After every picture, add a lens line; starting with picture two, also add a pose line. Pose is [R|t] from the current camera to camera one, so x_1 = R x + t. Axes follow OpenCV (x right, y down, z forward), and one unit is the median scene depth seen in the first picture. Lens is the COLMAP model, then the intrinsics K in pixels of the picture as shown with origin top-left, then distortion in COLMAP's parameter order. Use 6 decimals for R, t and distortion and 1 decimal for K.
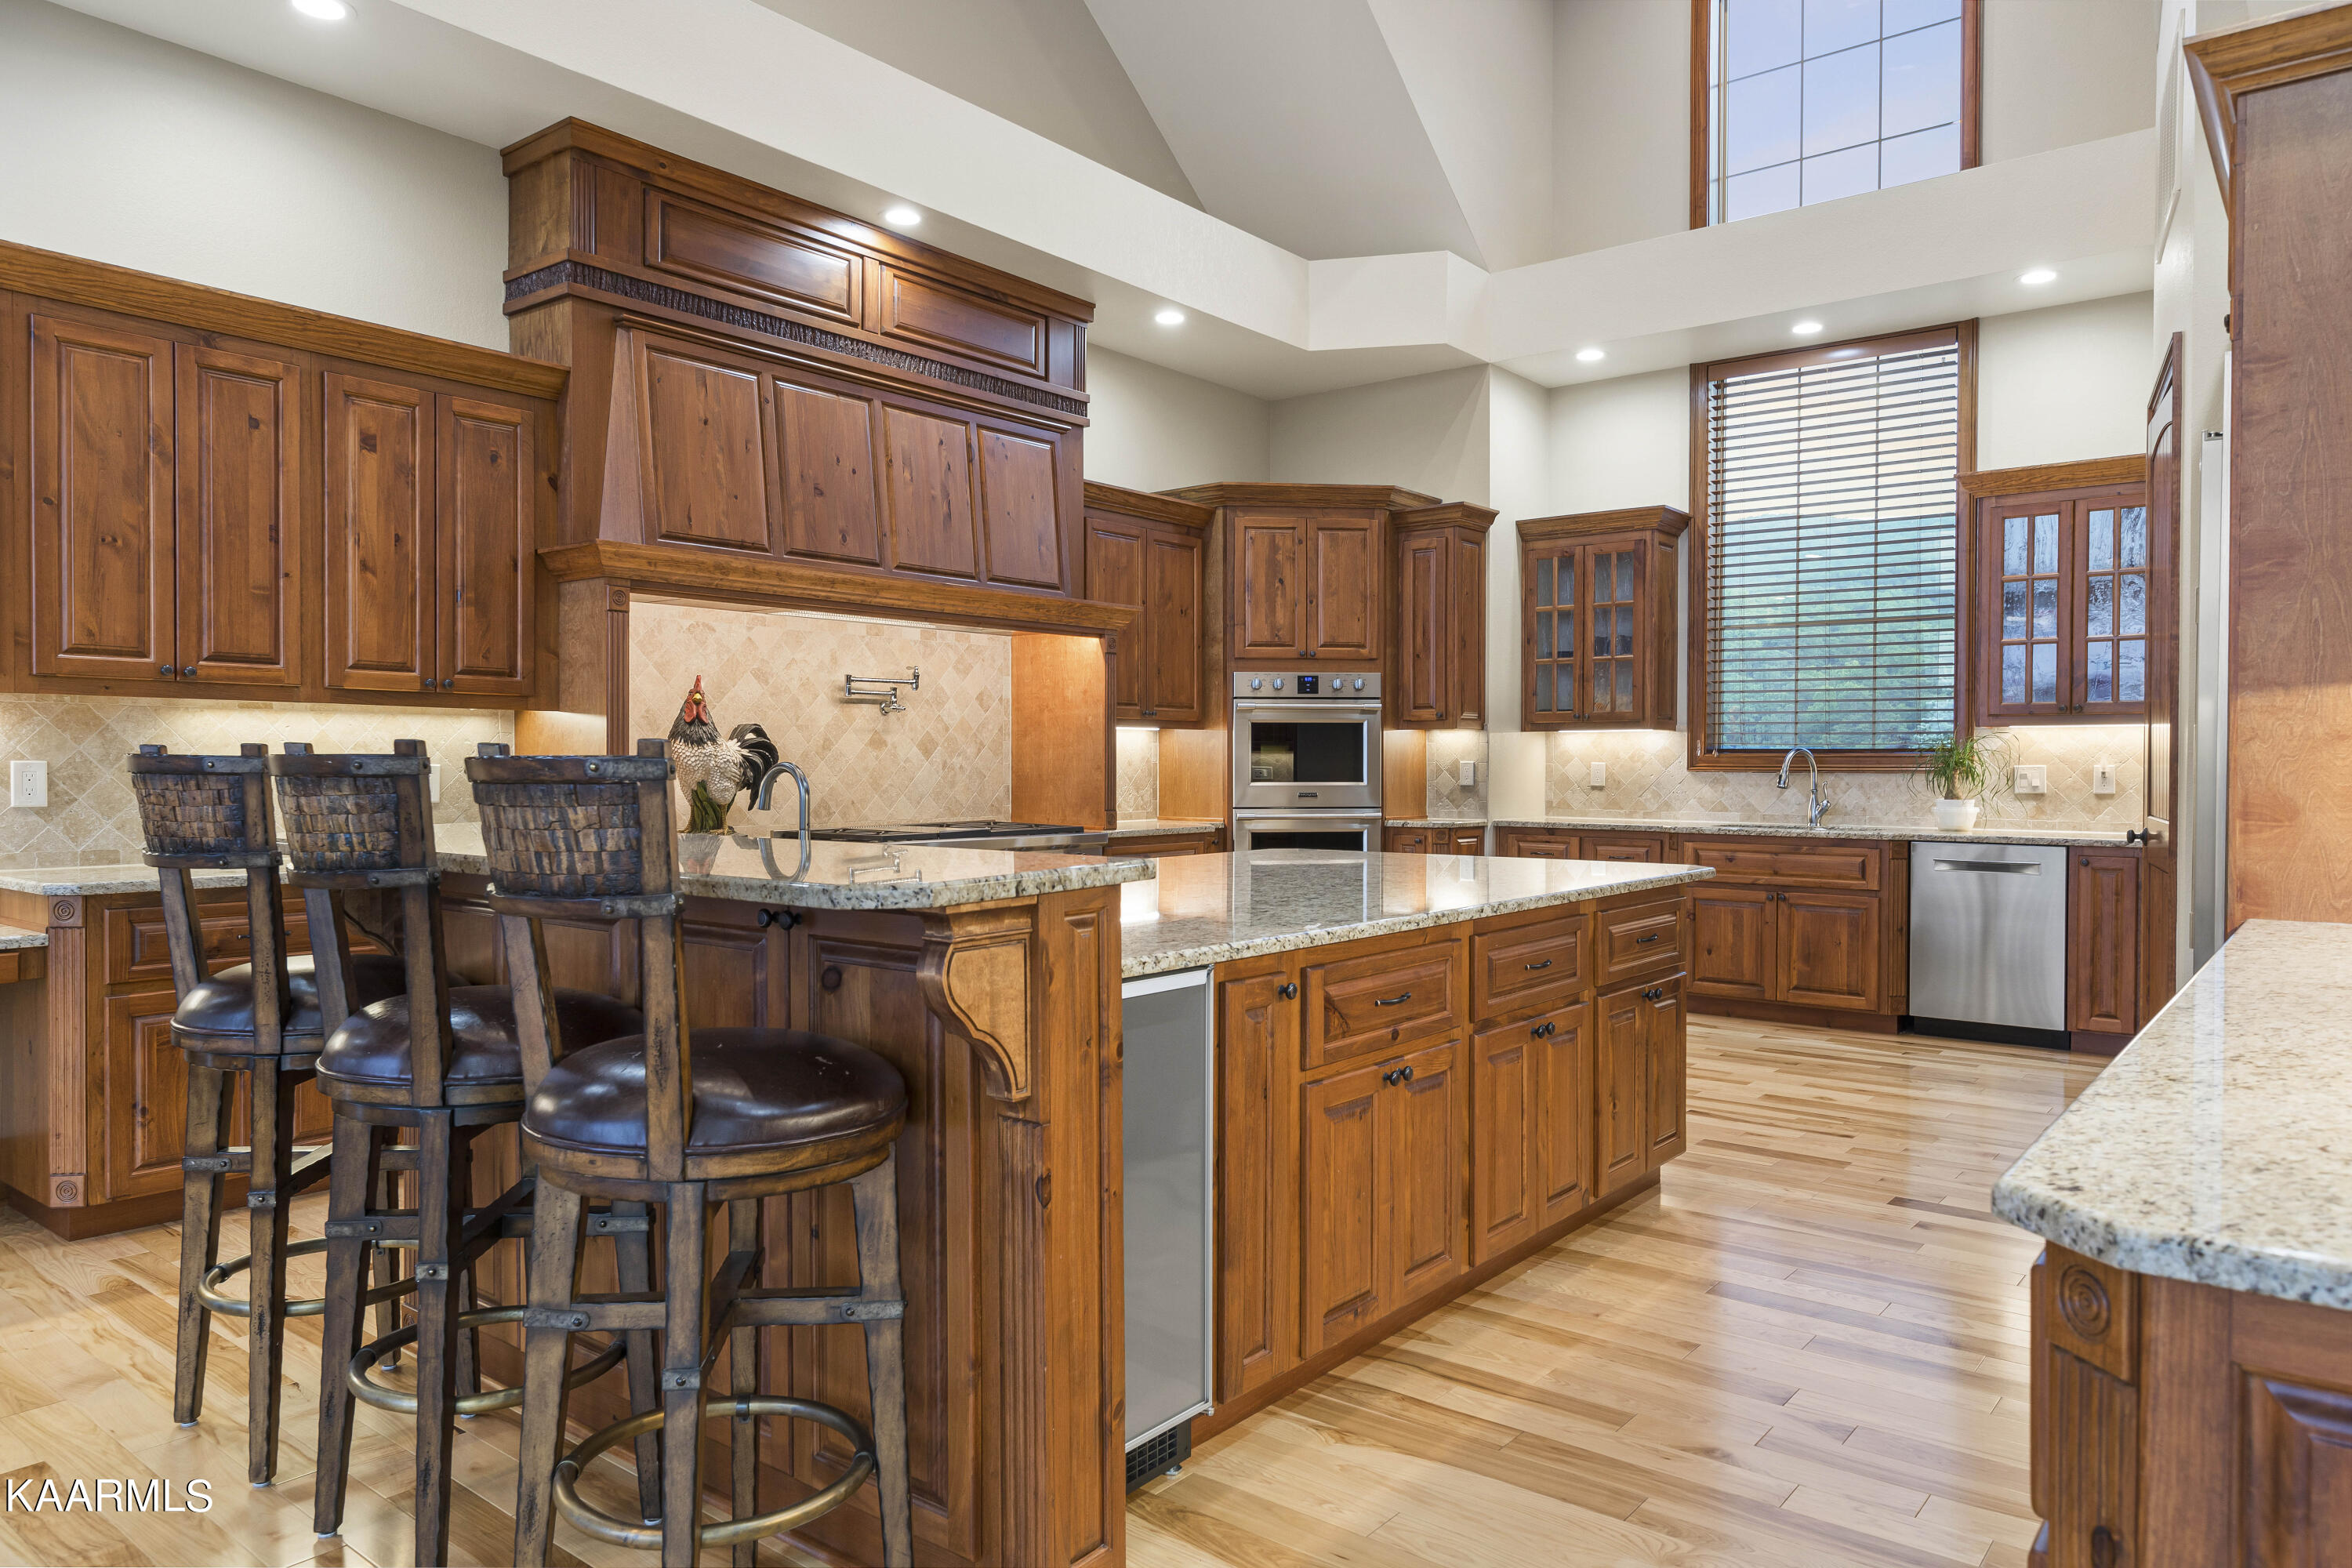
lens RADIAL K [[1512.4, 0, 1176.0], [0, 1512.4, 784.0], [0, 0, 1]] dist [0.001664, 0.001926]
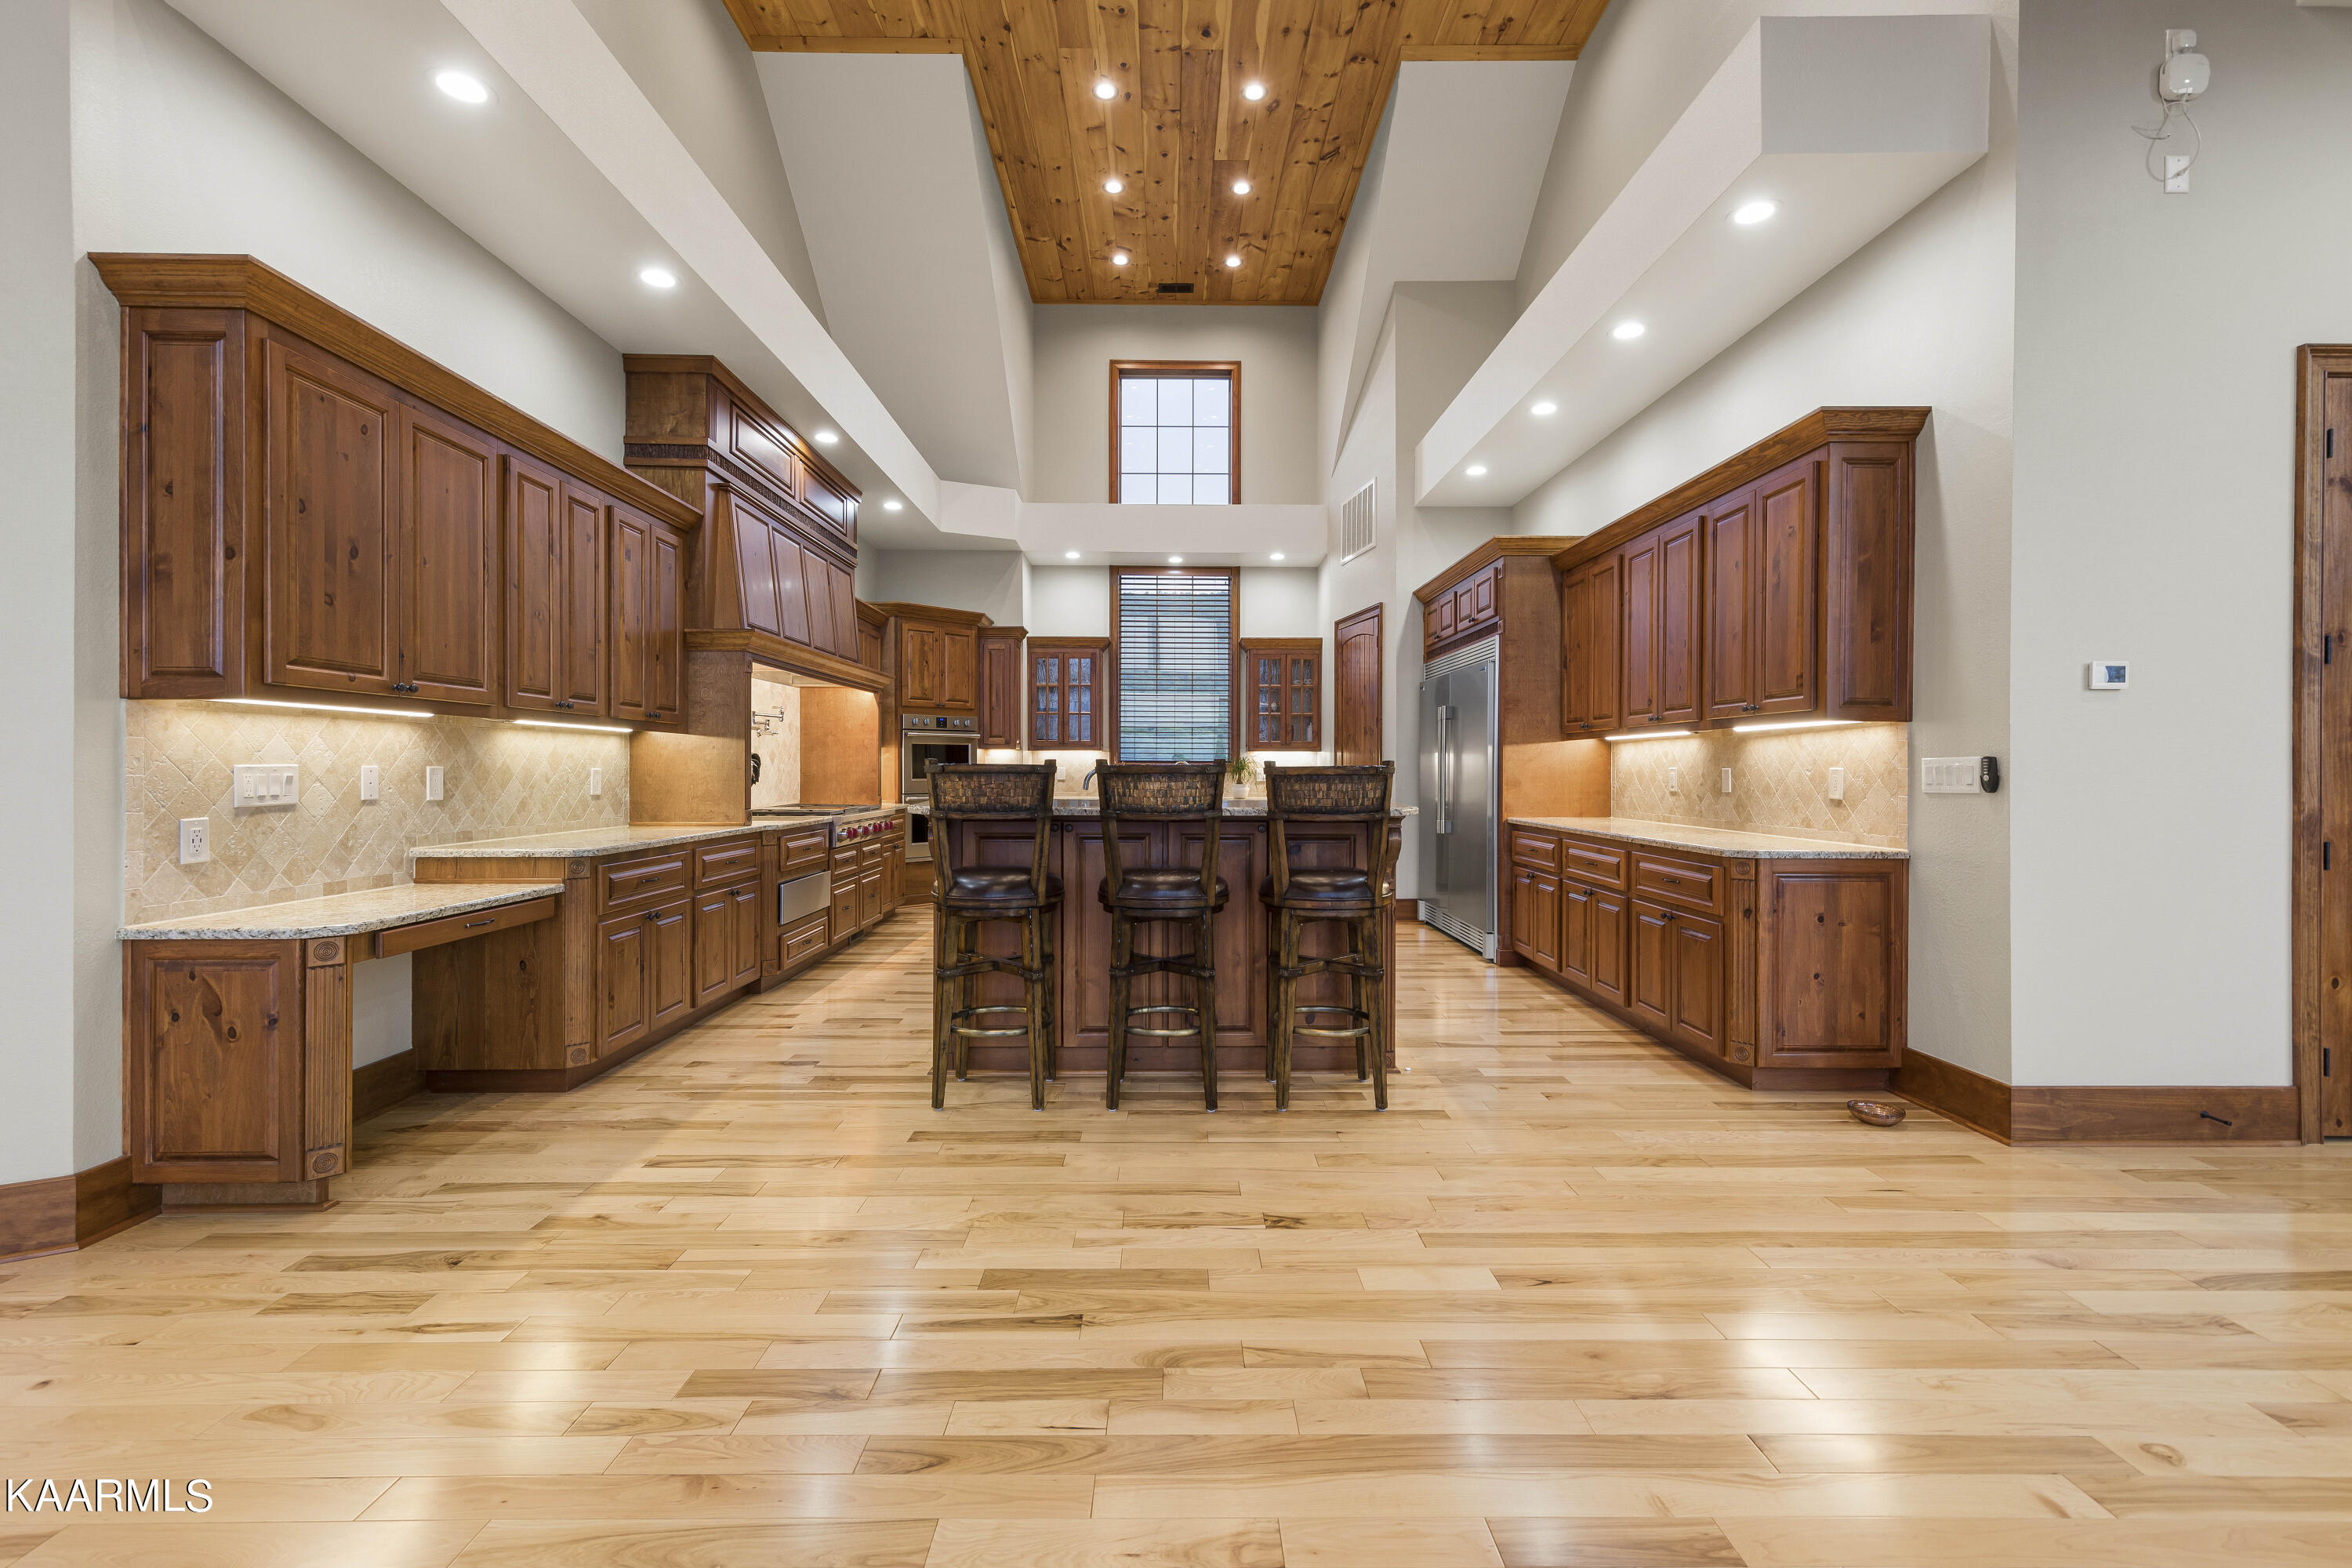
lens RADIAL K [[1013.6, 0, 1168.7], [0, 1013.6, 770.5], [0, 0, 1]] dist [0.002117, 0.000327]
pose [[0.772580, -0.001814, 0.634915, -0.468604], [0.008638, 0.999933, -0.007655, 0.000601], [-0.634859, 0.011398, 0.772544, -0.071024]]
